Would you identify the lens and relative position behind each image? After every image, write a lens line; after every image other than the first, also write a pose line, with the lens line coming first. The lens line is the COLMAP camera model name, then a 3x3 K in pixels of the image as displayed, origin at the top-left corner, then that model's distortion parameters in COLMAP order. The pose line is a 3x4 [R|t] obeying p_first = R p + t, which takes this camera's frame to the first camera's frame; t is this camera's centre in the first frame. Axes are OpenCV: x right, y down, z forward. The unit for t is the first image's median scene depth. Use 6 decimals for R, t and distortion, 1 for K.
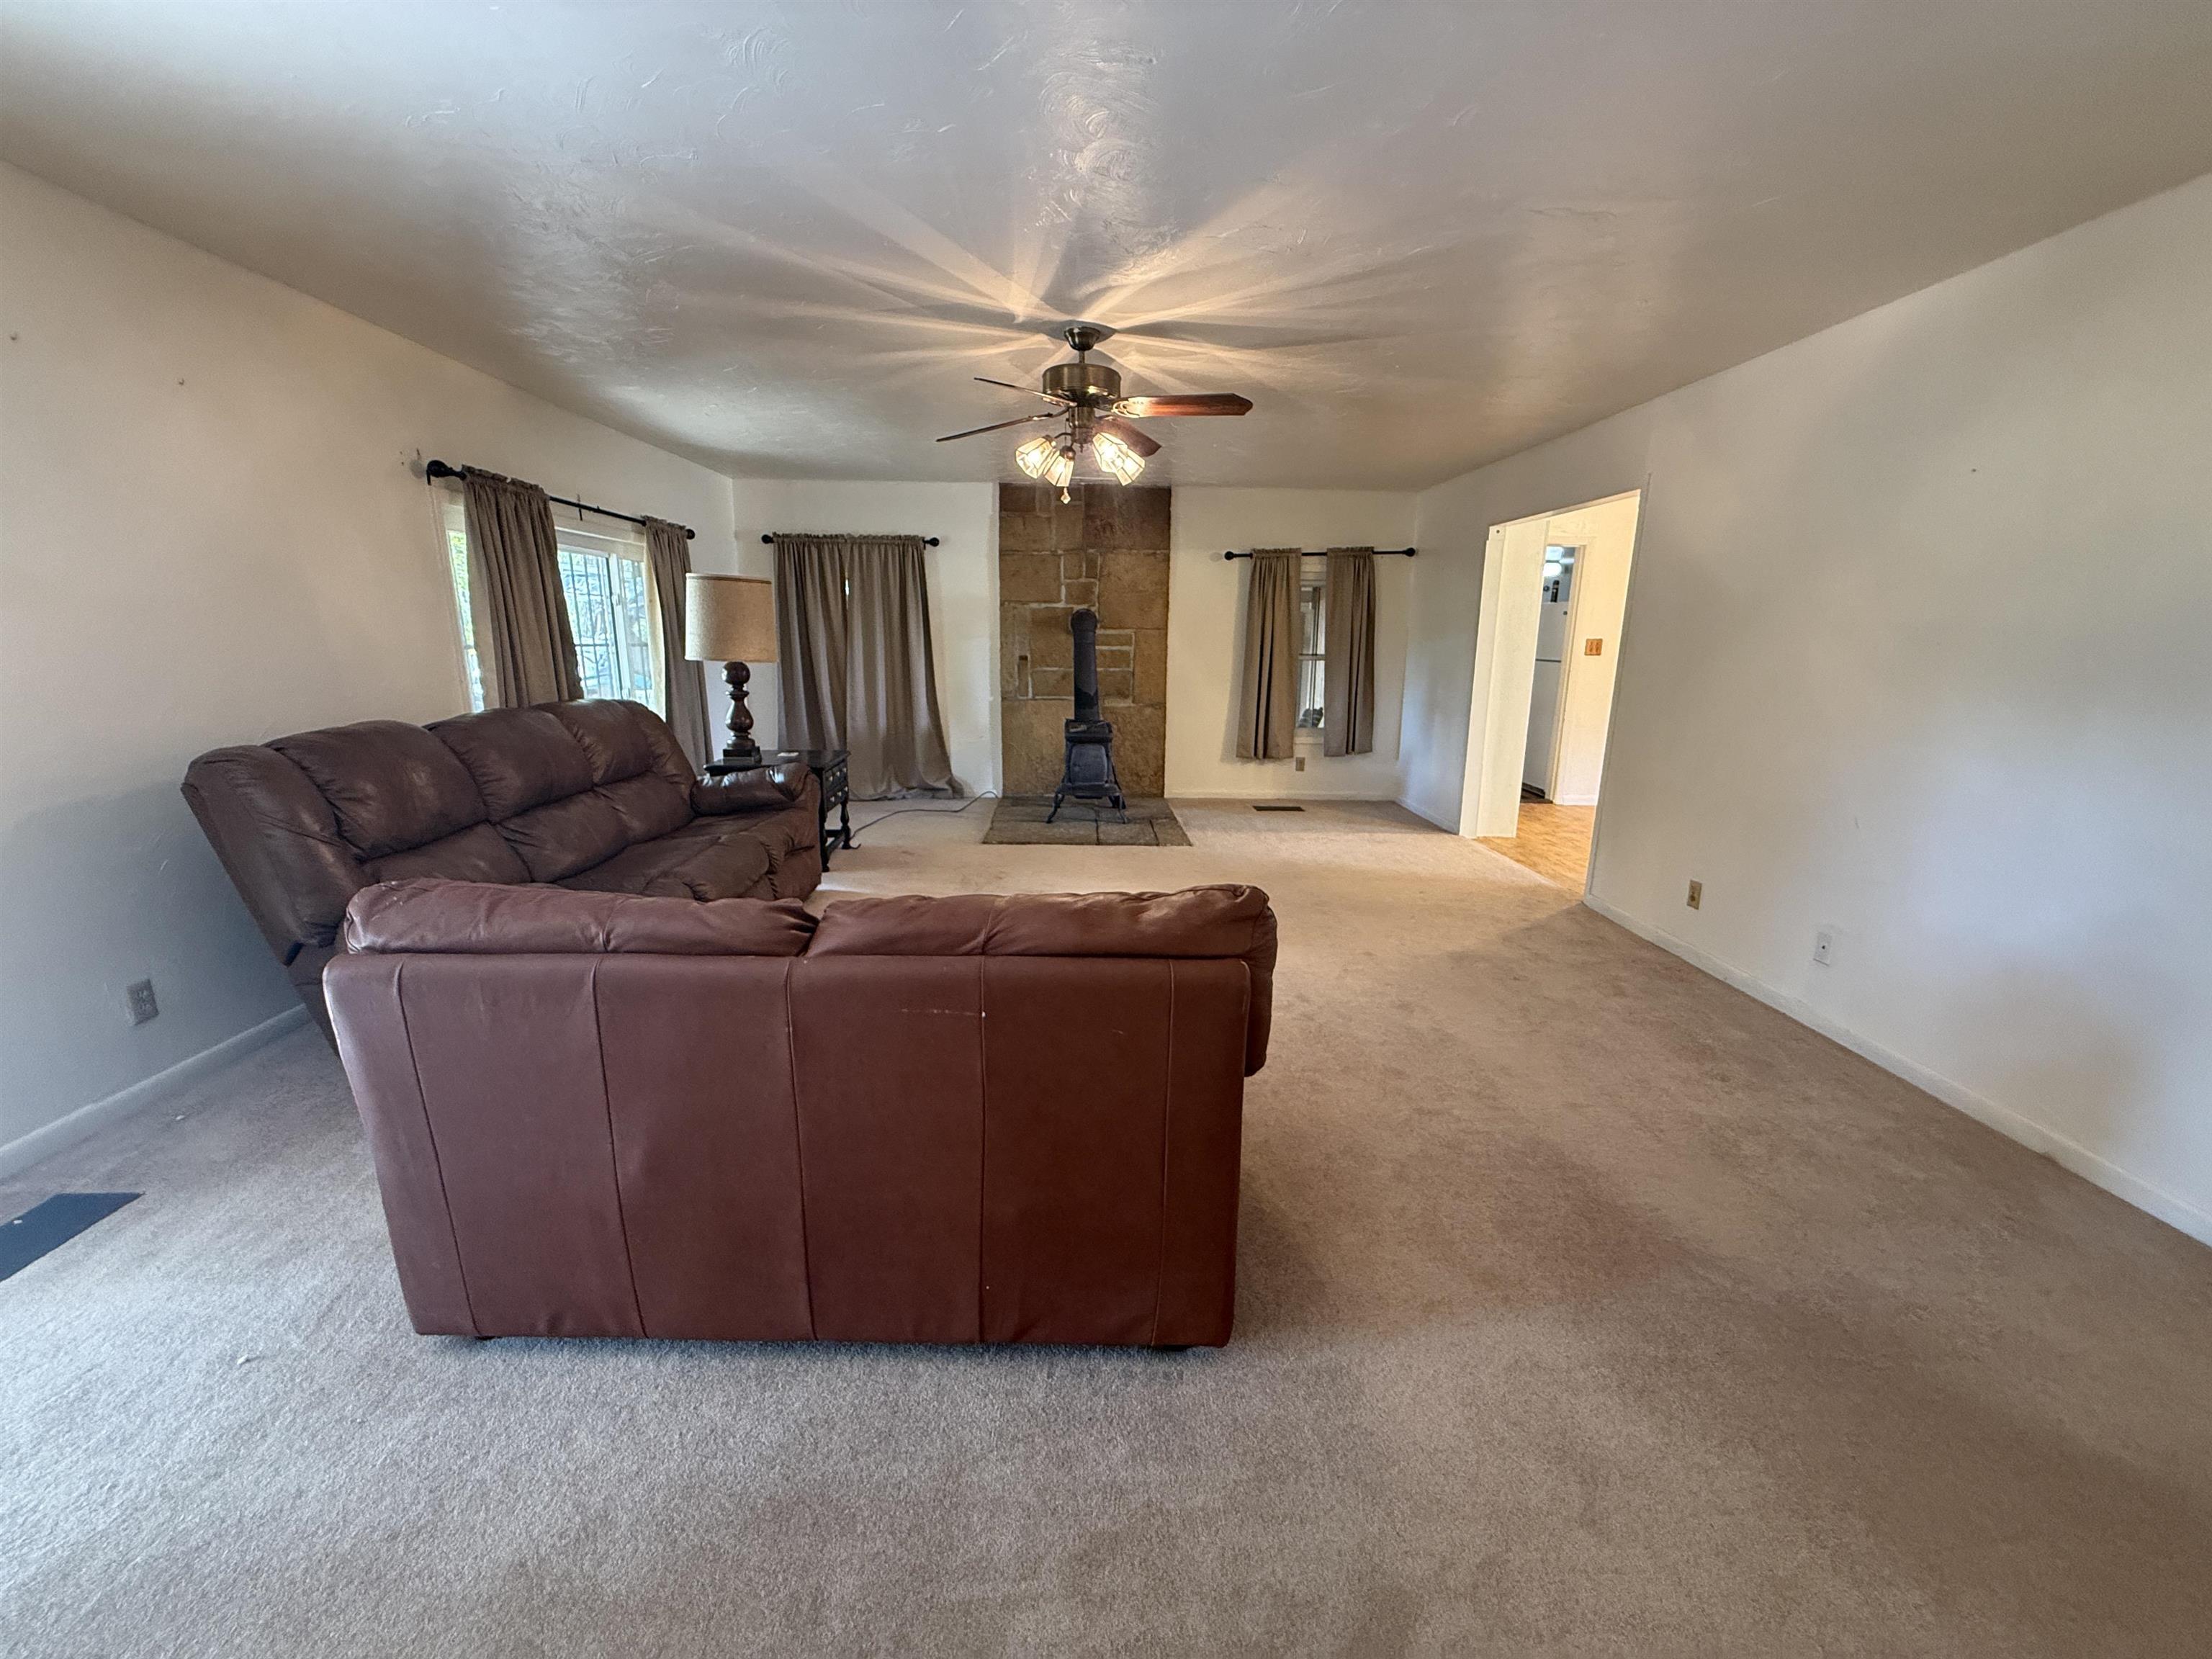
lens RADIAL K [[884.3, 0, 1096.4], [0, 884.3, 840.5], [0, 0, 1]] dist [-0.005089, 0.001082]
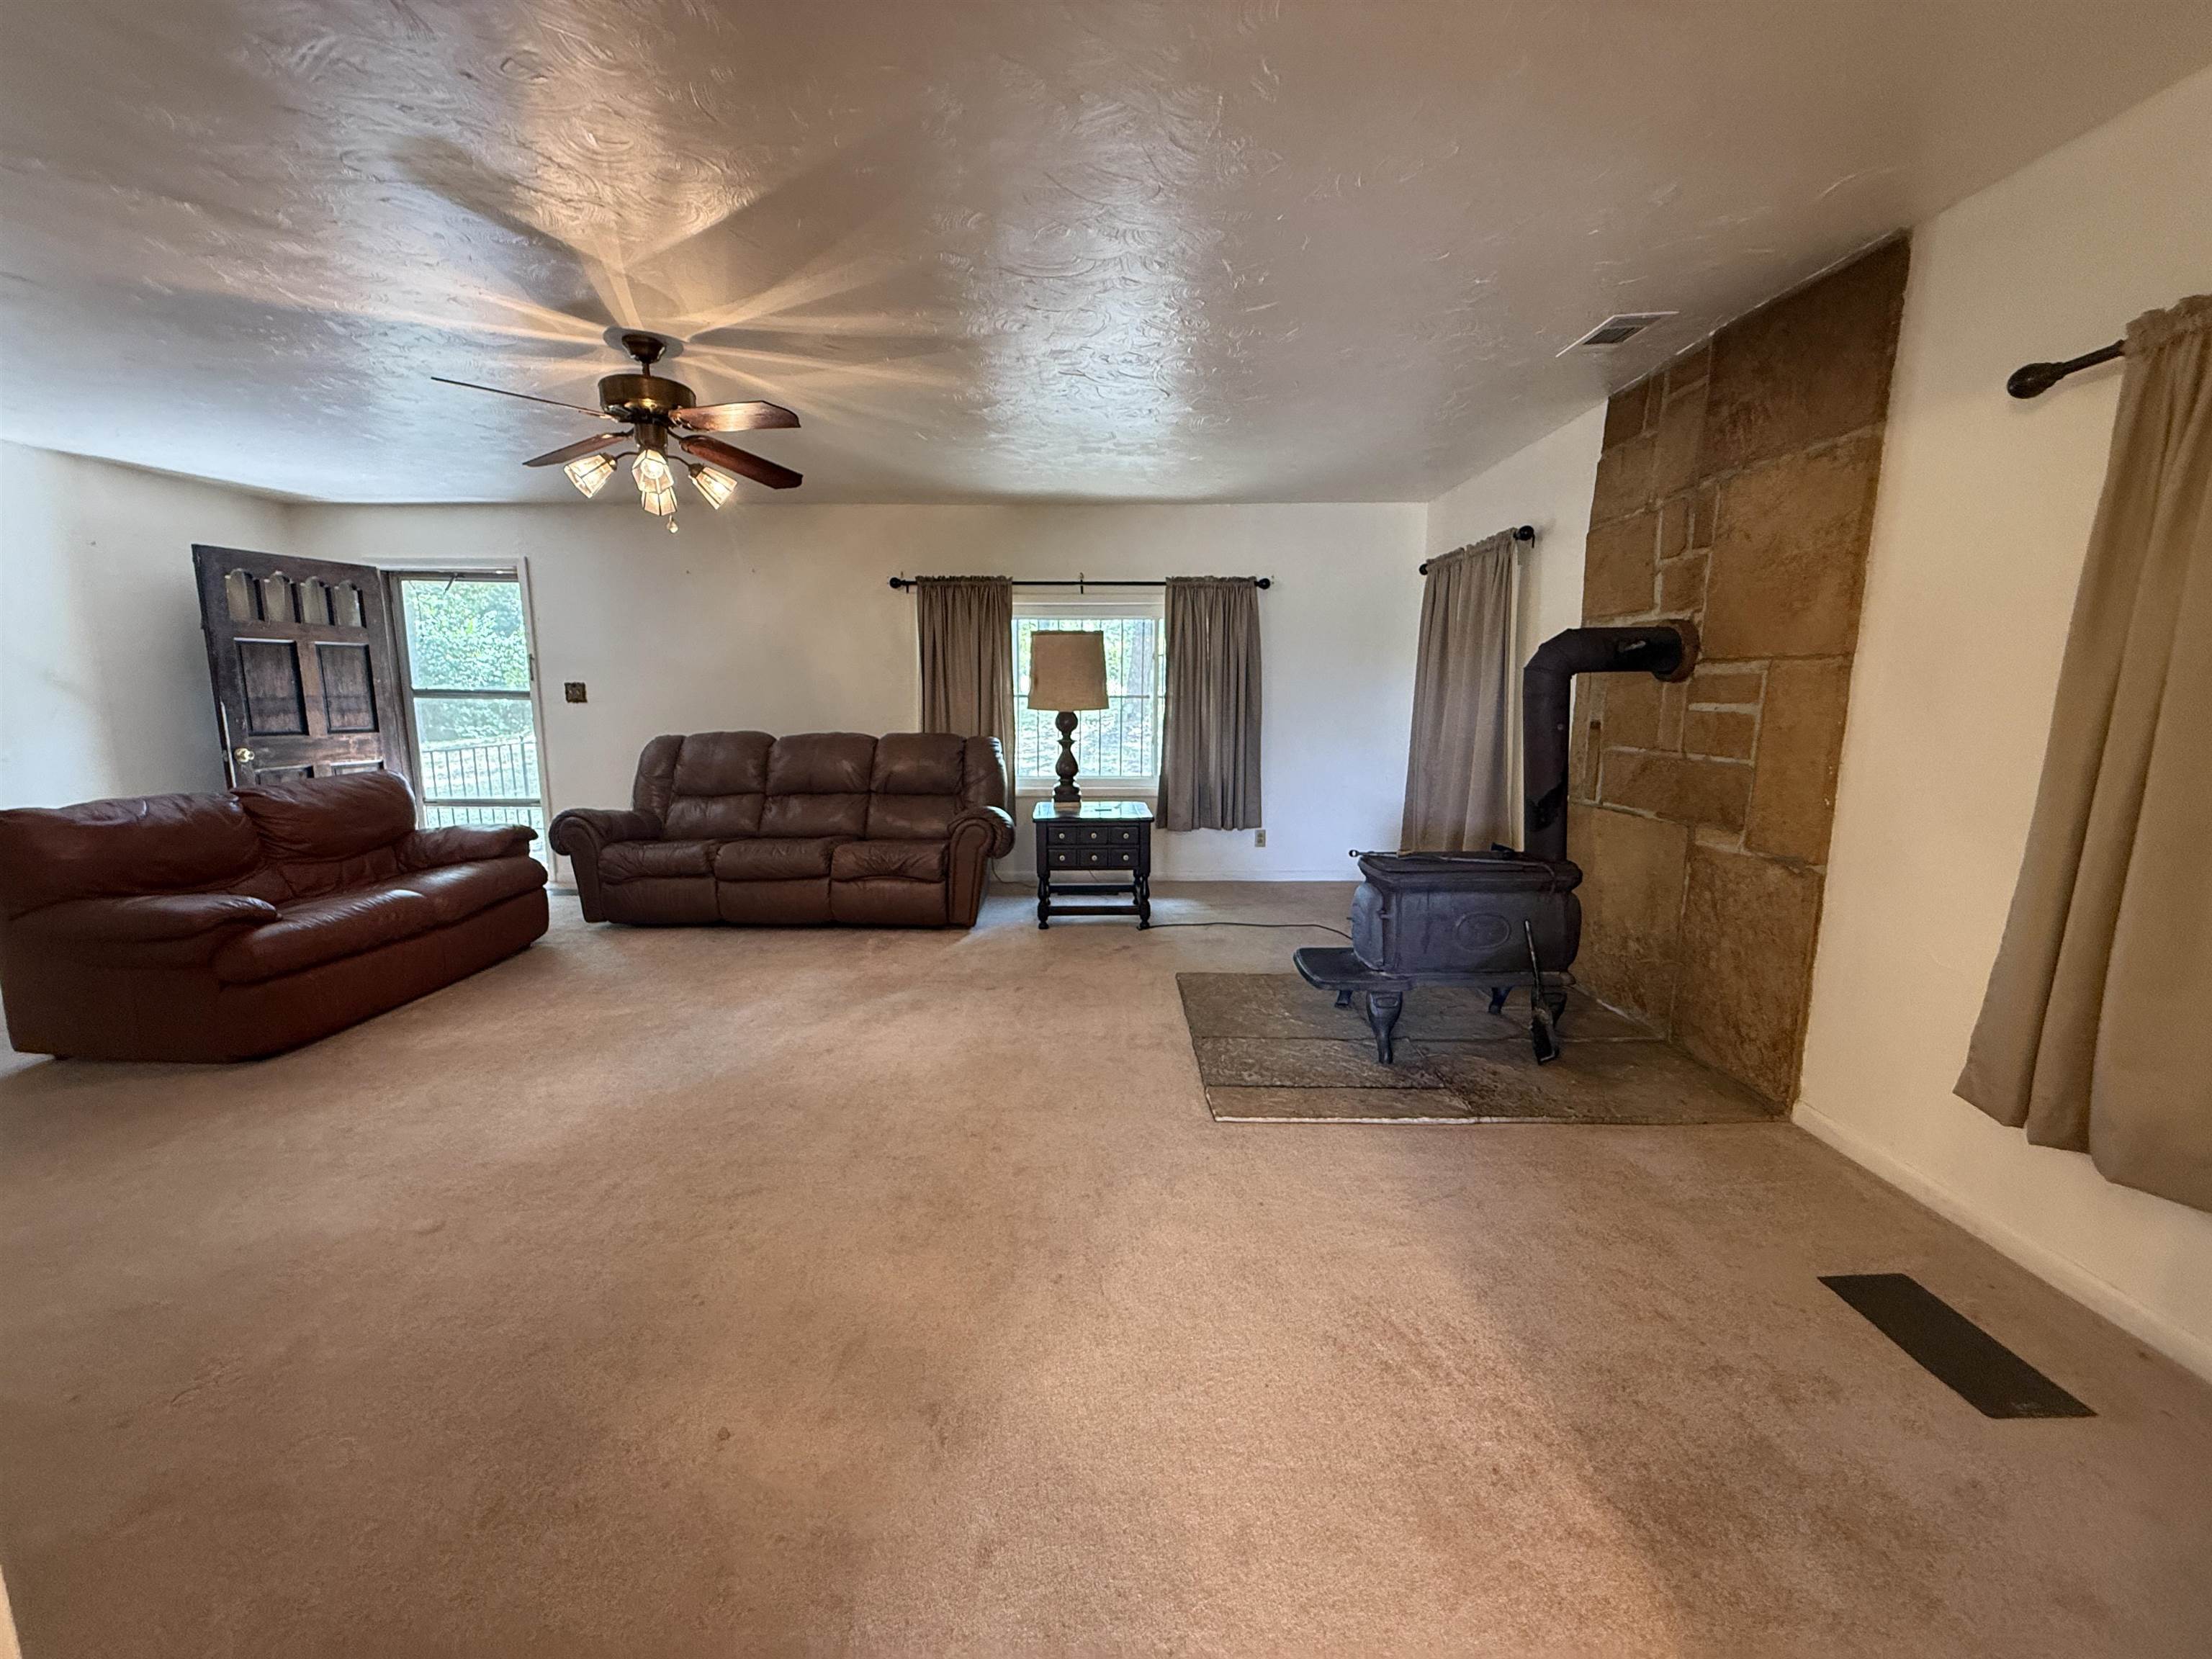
lens RADIAL K [[884.3, 0, 1093.4], [0, 884.3, 834.8], [0, 0, 1]] dist [-0.005089, 0.001082]
pose [[-0.024568, 0.148841, -0.988556, 0.447081], [-0.231386, 0.961156, 0.150466, -0.157706], [0.972552, 0.232435, 0.010826, 0.737432]]
